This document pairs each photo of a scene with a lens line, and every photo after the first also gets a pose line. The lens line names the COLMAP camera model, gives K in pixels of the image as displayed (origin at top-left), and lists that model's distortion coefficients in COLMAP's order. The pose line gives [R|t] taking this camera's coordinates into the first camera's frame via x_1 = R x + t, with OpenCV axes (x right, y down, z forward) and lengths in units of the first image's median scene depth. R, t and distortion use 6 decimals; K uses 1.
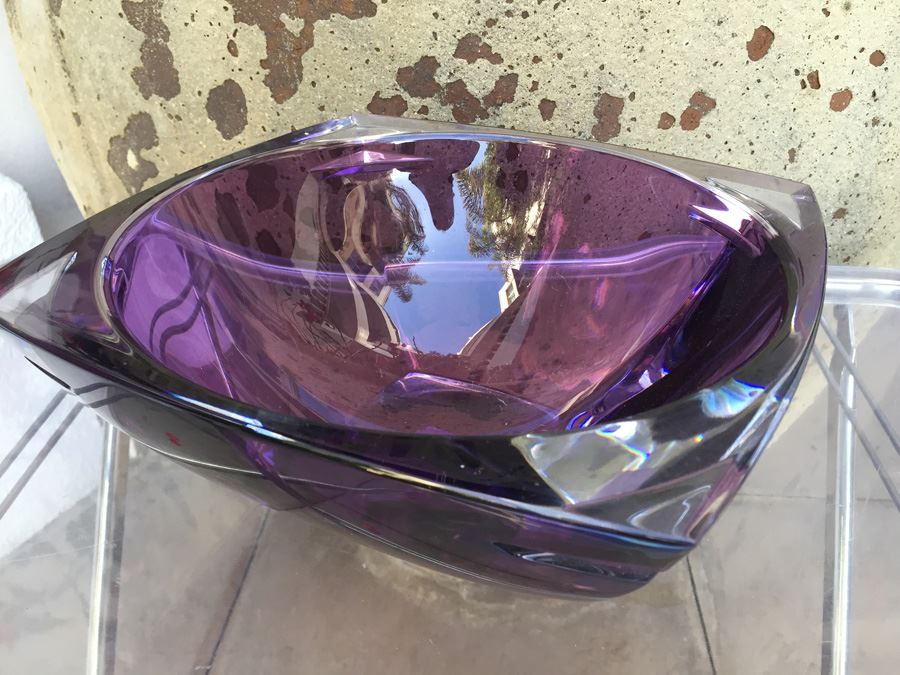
lens RADIAL K [[796.5, 0, 432.2], [0, 796.5, 331.2], [0, 0, 1]] dist [0.077737, -0.133443]
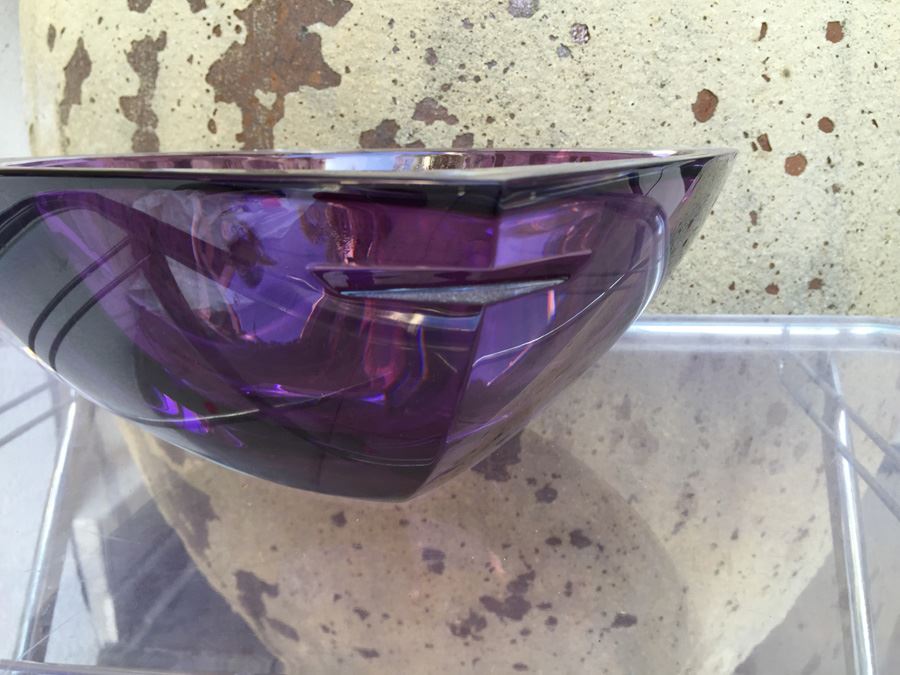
lens RADIAL K [[796.5, 0, 430.7], [0, 796.5, 317.2], [0, 0, 1]] dist [0.077737, -0.133443]
pose [[0.998998, -0.006371, -0.044302, 0.091177], [-0.007380, 0.952818, -0.303453, 0.217854], [0.044145, 0.303476, 0.951816, 0.066580]]
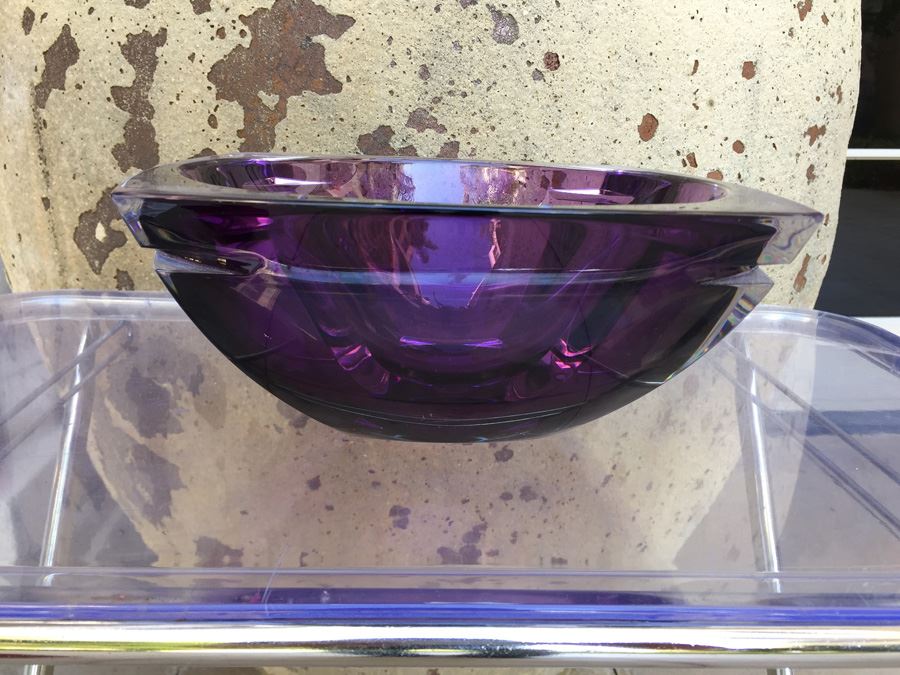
lens RADIAL K [[796.5, 0, 443.0], [0, 796.5, 318.3], [0, 0, 1]] dist [0.077737, -0.133443]
pose [[0.990953, 0.001705, 0.134197, -0.074643], [0.035144, 0.961730, -0.271736, 0.248725], [-0.129525, 0.273994, 0.952969, -0.068213]]
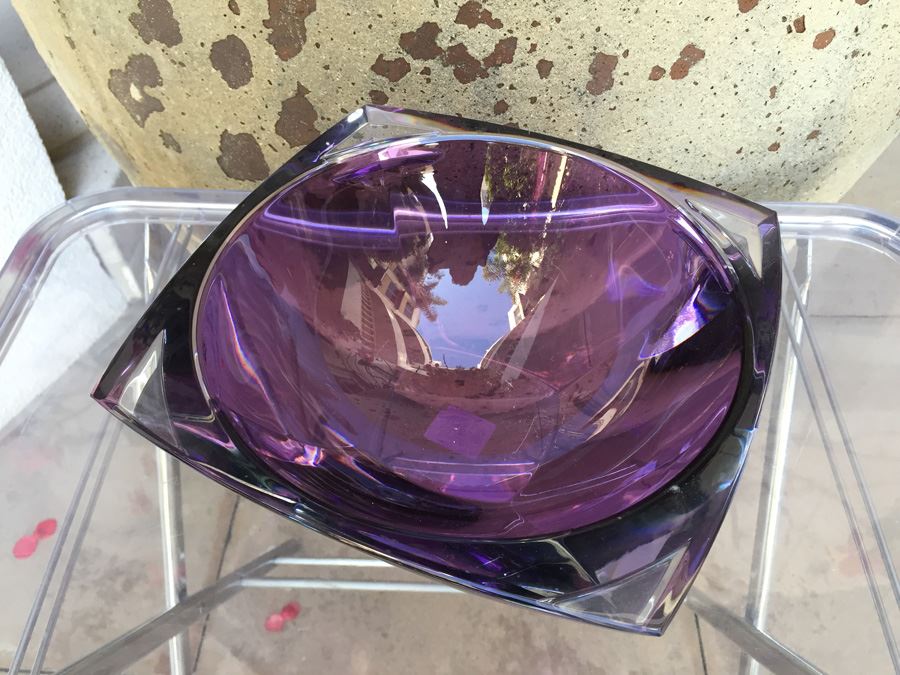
lens RADIAL K [[796.5, 0, 432.2], [0, 796.5, 340.4], [0, 0, 1]] dist [0.077737, -0.133443]
pose [[0.998992, -0.038597, 0.022930, -0.039276], [0.030057, 0.954398, 0.297021, -0.246232], [-0.033348, -0.296032, 0.954596, -0.095788]]
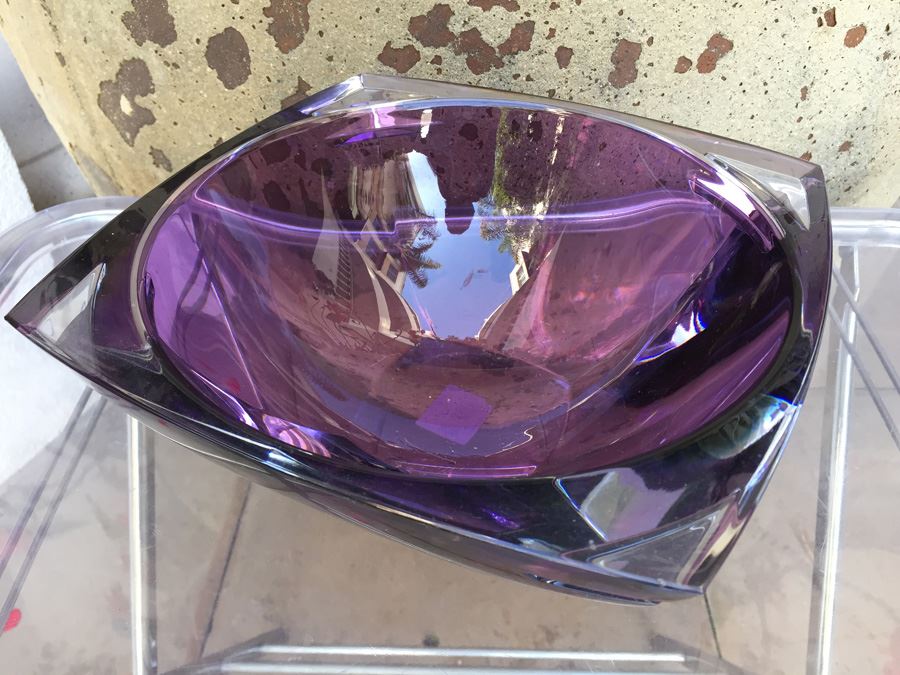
lens RADIAL K [[796.5, 0, 433.8], [0, 796.5, 331.9], [0, 0, 1]] dist [0.077737, -0.133443]
pose [[0.998604, -0.036870, 0.037827, -0.062082], [0.030732, 0.987954, 0.151664, -0.096242], [-0.042963, -0.150289, 0.987708, -0.008594]]
